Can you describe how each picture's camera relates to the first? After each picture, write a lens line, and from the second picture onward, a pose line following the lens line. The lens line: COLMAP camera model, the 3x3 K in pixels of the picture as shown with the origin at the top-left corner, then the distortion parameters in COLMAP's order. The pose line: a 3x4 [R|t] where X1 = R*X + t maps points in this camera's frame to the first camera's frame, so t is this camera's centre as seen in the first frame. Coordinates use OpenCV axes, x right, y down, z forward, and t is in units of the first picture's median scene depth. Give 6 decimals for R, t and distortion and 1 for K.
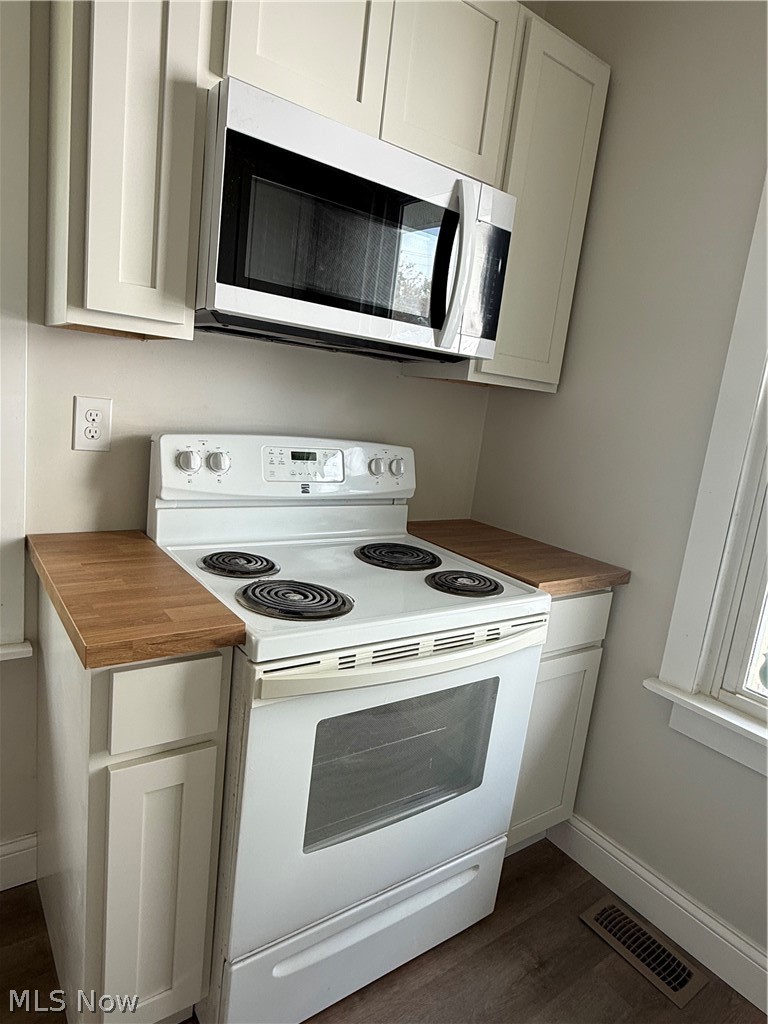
lens RADIAL K [[621.8, 0, 384.8], [0, 621.8, 517.6], [0, 0, 1]] dist [0.002553, 0.001043]
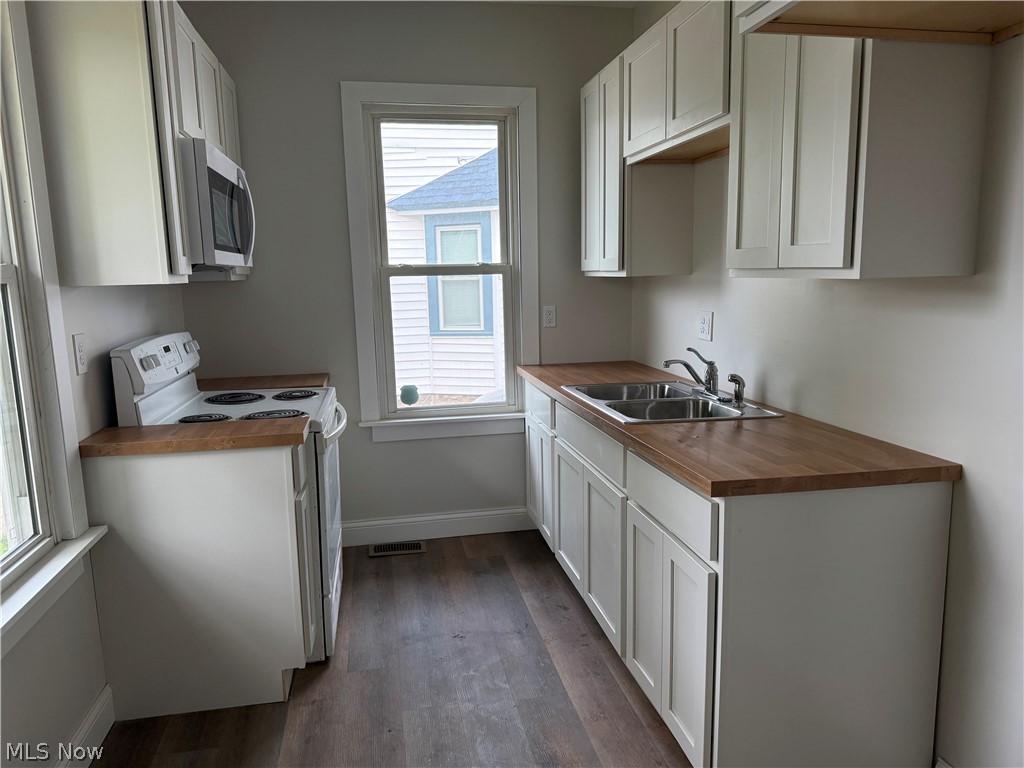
lens RADIAL K [[717.4, 0, 515.6], [0, 717.4, 389.8], [0, 0, 1]] dist [0.051741, -0.056559]
pose [[0.417958, -0.260168, 0.870416, -1.326242], [0.239440, 0.955786, 0.170711, -0.103381], [-0.876345, 0.137062, 0.461773, -0.473559]]
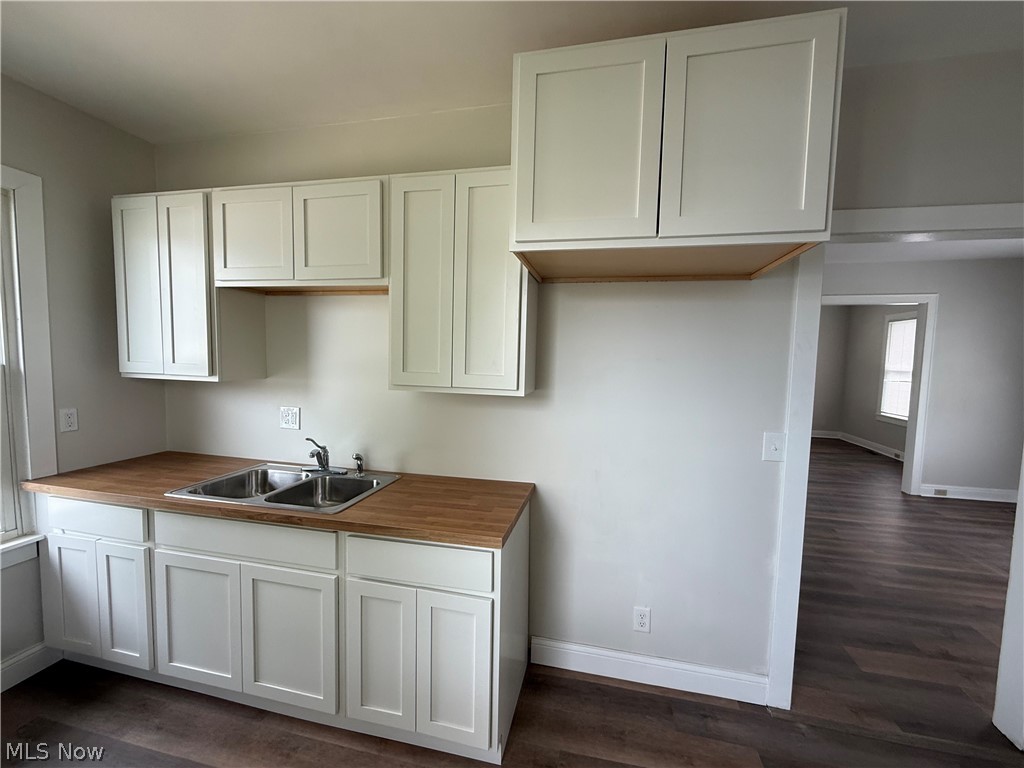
lens RADIAL K [[411.3, 0, 511.4], [0, 411.3, 384.4], [0, 0, 1]] dist [-0.001701, 0.000685]
pose [[-0.649486, -0.175115, 0.739934, -0.945090], [0.055790, 0.959522, 0.276054, -0.282812], [-0.758324, 0.220574, -0.613427, 0.213921]]
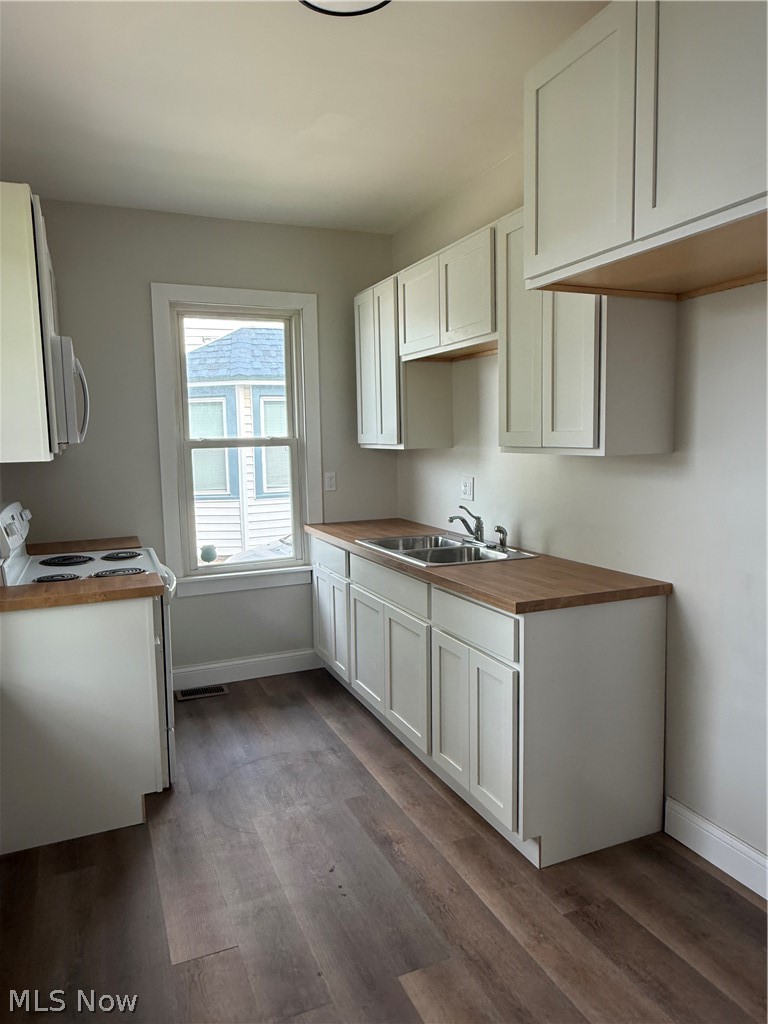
lens RADIAL K [[677.2, 0, 377.9], [0, 677.2, 509.1], [0, 0, 1]] dist [-0.001820, 0.001695]
pose [[0.222231, -0.216662, 0.950616, -1.628727], [0.232559, 0.958634, 0.164123, -0.192062], [-0.946852, 0.184601, 0.263426, -0.354527]]
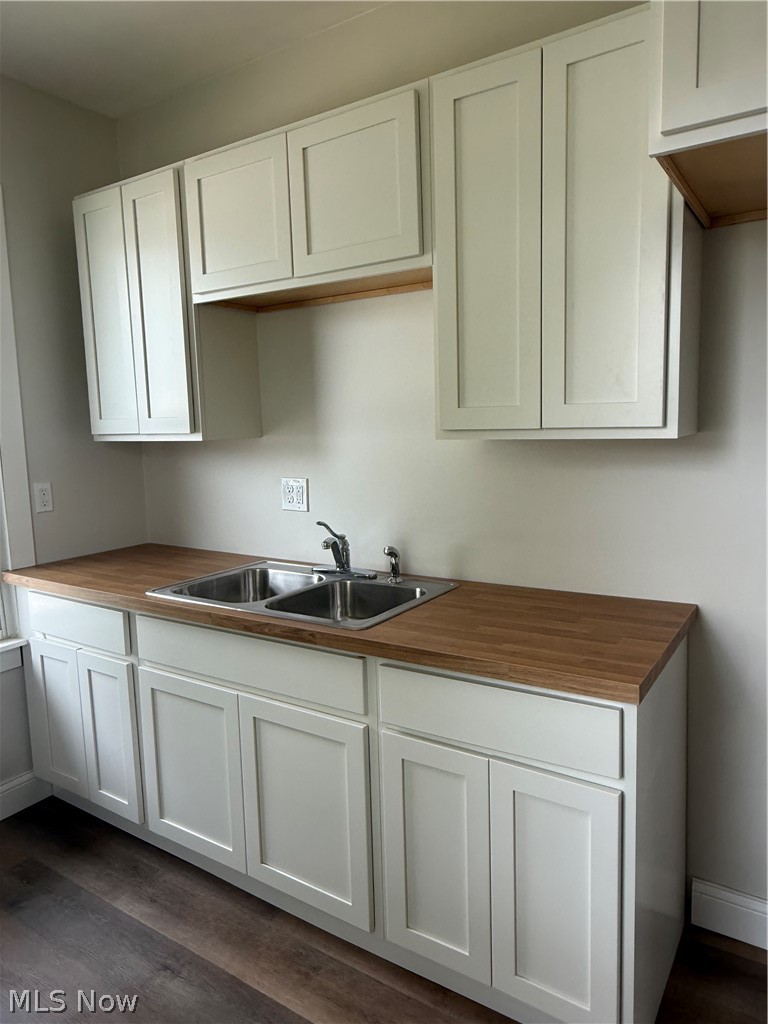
lens RADIAL K [[677.2, 0, 387.4], [0, 677.2, 498.5], [0, 0, 1]] dist [-0.001820, 0.001695]
pose [[-0.353012, -0.206579, 0.912528, -0.923612], [0.173824, 0.943860, 0.280916, -0.215851], [-0.919330, 0.257786, -0.297285, 0.219192]]
